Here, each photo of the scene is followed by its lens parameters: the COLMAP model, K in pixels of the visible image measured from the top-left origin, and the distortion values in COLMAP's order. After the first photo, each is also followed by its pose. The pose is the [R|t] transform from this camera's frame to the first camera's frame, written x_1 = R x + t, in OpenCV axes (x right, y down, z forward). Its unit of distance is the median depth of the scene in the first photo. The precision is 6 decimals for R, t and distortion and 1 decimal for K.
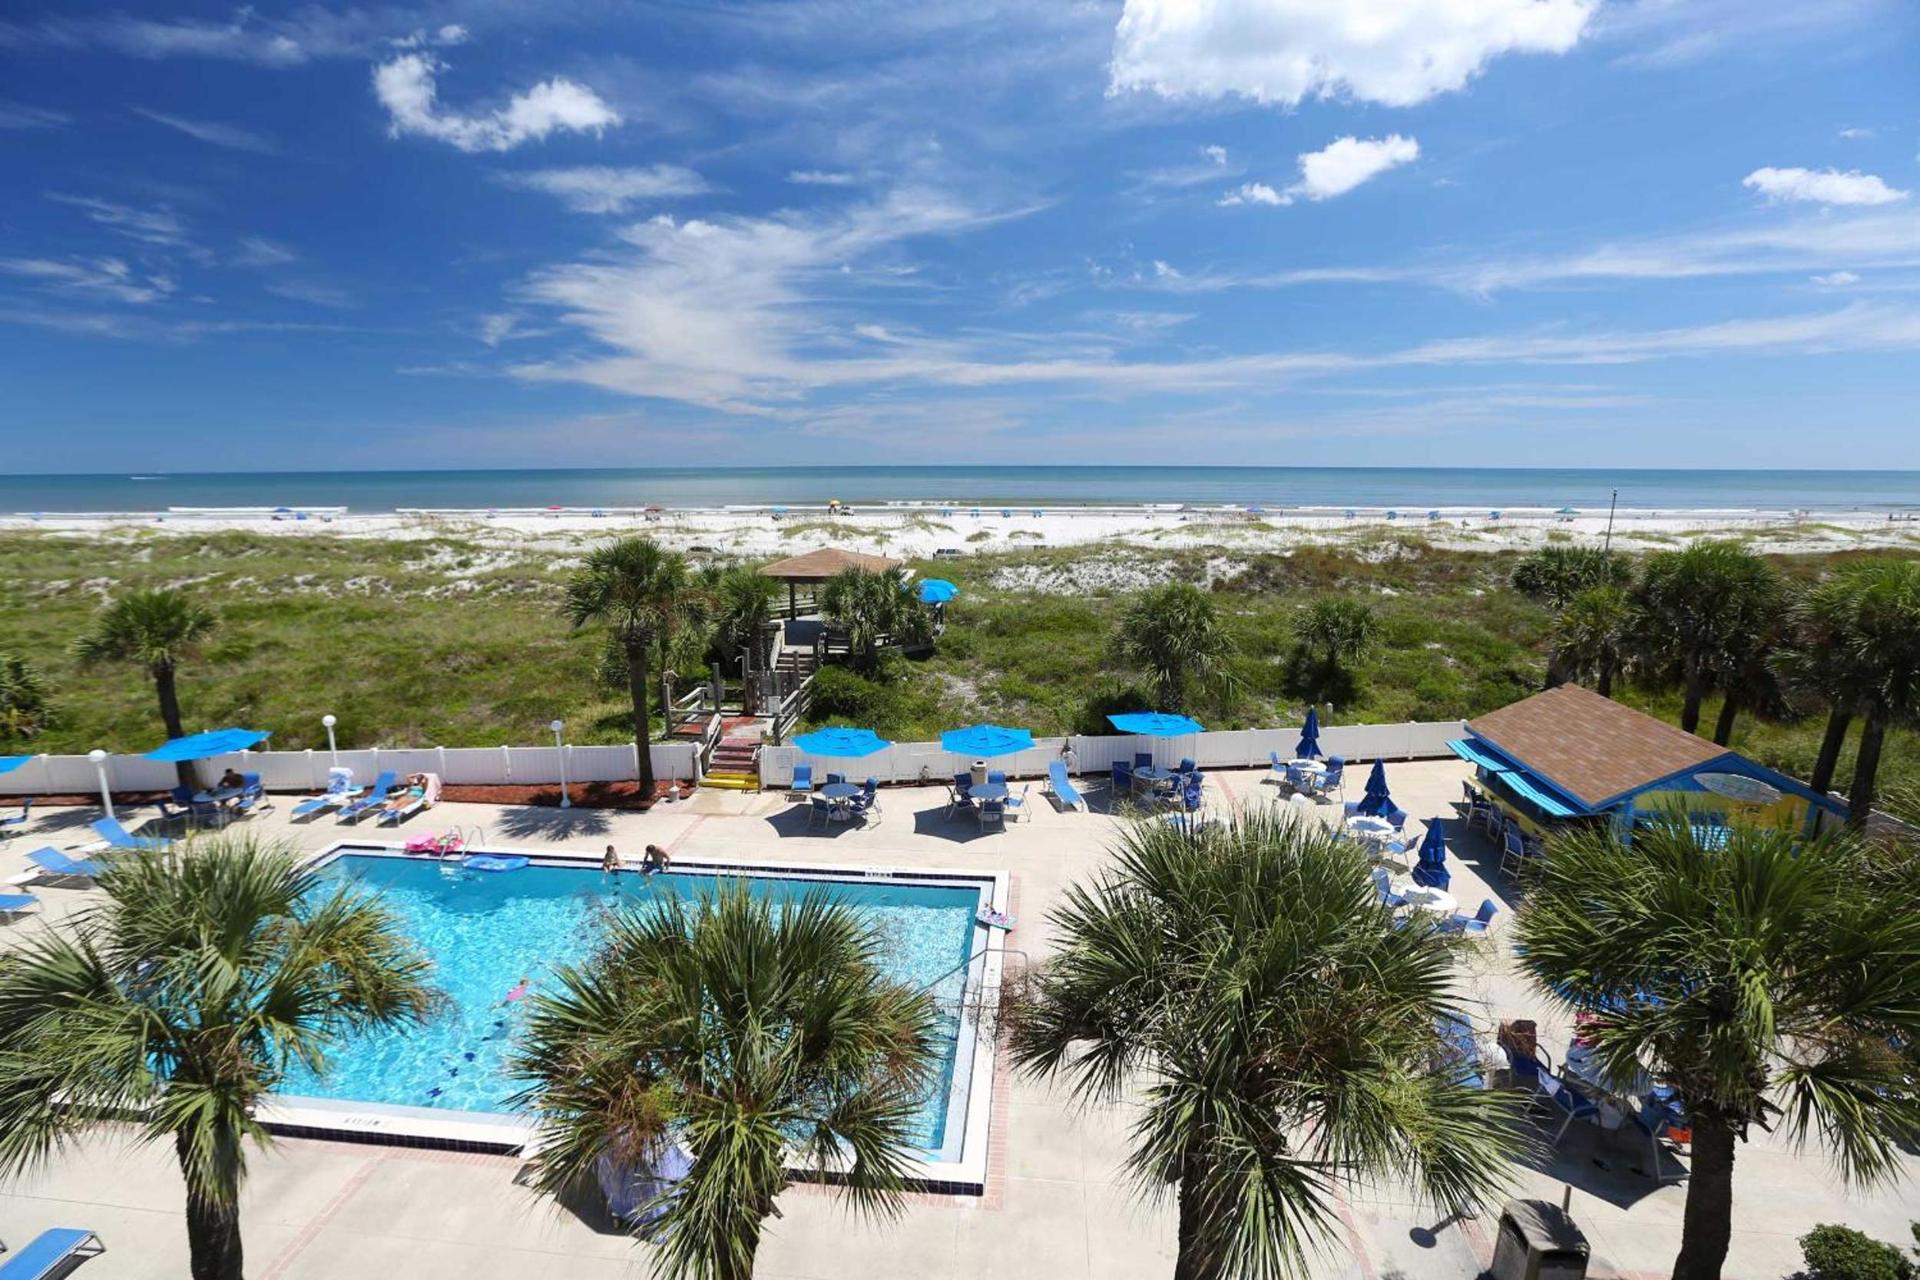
lens RADIAL K [[982.4, 0, 866.2], [0, 982.4, 634.9], [0, 0, 1]] dist [-0.049897, 0.020441]
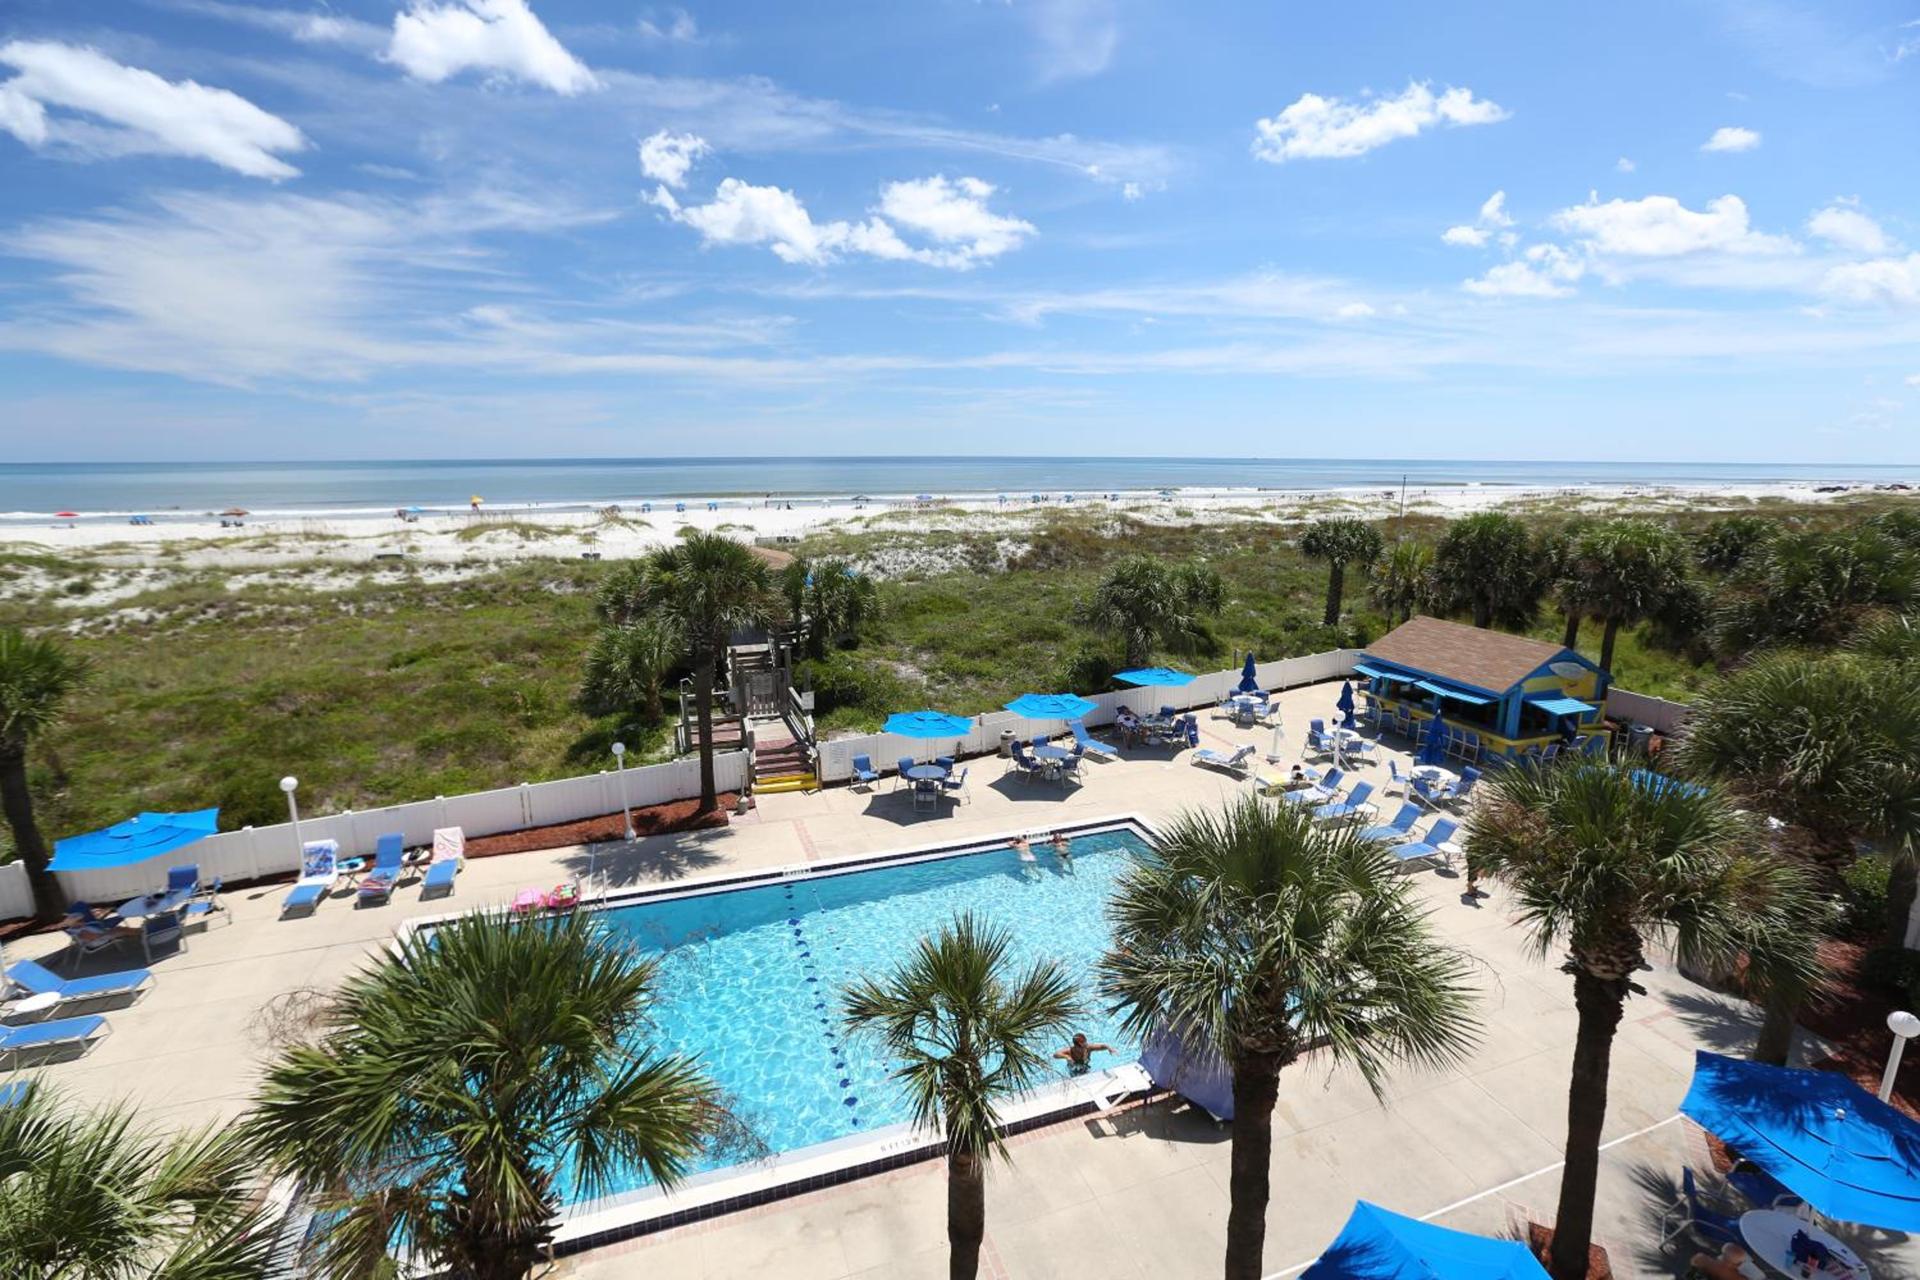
lens RADIAL K [[982.4, 0, 976.6], [0, 982.4, 606.5], [0, 0, 1]] dist [-0.049897, 0.020441]
pose [[0.880774, -0.068732, 0.468522, -0.203607], [0.078589, 0.996906, -0.001493, -0.004231], [-0.466970, 0.038136, 0.883450, 0.027040]]
